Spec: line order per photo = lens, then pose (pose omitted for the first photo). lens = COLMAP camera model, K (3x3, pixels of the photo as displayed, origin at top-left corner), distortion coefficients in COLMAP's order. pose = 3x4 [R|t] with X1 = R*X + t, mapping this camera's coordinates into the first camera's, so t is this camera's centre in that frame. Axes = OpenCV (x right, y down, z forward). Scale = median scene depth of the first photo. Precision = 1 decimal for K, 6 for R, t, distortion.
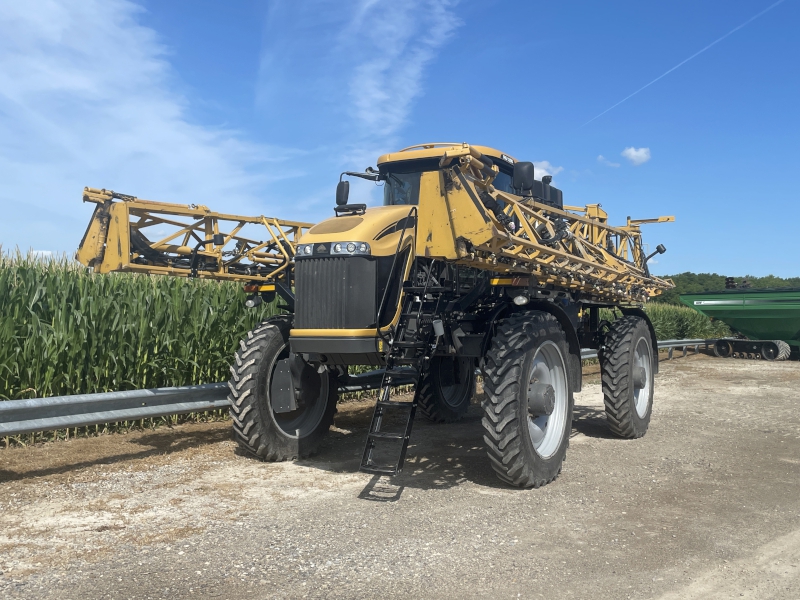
lens RADIAL K [[815.2, 0, 393.2], [0, 815.2, 297.6], [0, 0, 1]] dist [0.054232, 0.000000]
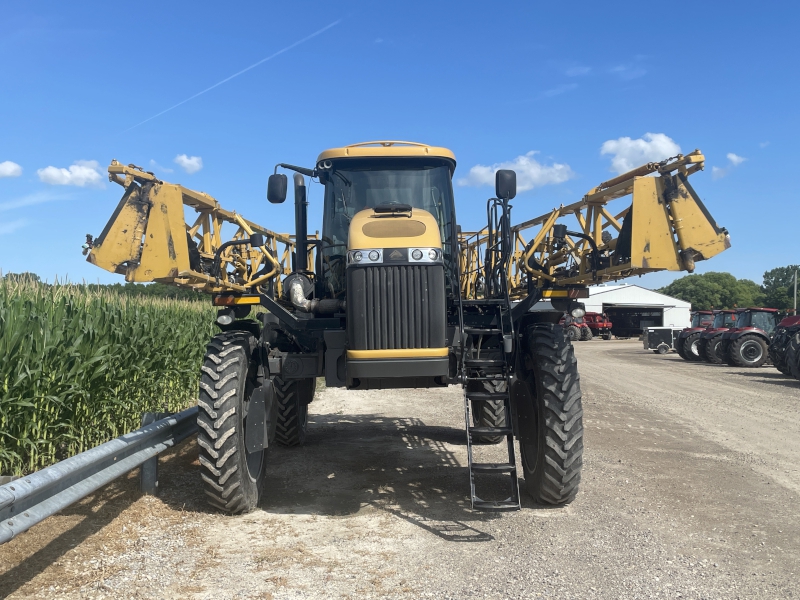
lens RADIAL K [[815.2, 0, 397.4], [0, 815.2, 298.8], [0, 0, 1]] dist [0.054232, 0.000000]
pose [[0.861648, -0.003450, 0.507495, -0.431381], [0.006275, 0.999973, -0.003855, -0.009003], [-0.507468, 0.006506, 0.861646, 0.220973]]
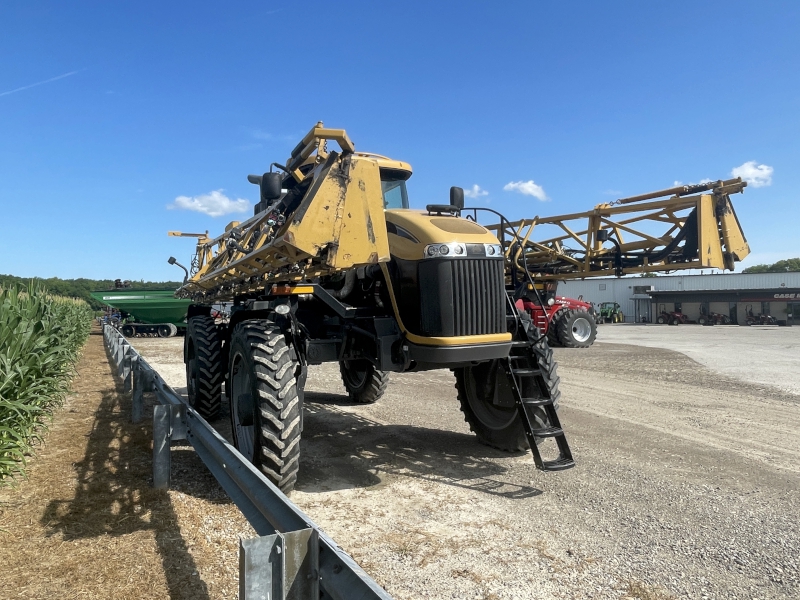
lens RADIAL K [[554.7, 0, 392.3], [0, 554.7, 300.0], [0, 0, 1]] dist [-0.000990, -0.013537]
pose [[0.550626, -0.012303, 0.834662, -0.562854], [0.001589, 0.999905, 0.013690, -0.008978], [-0.834751, -0.006212, 0.550593, 0.605198]]
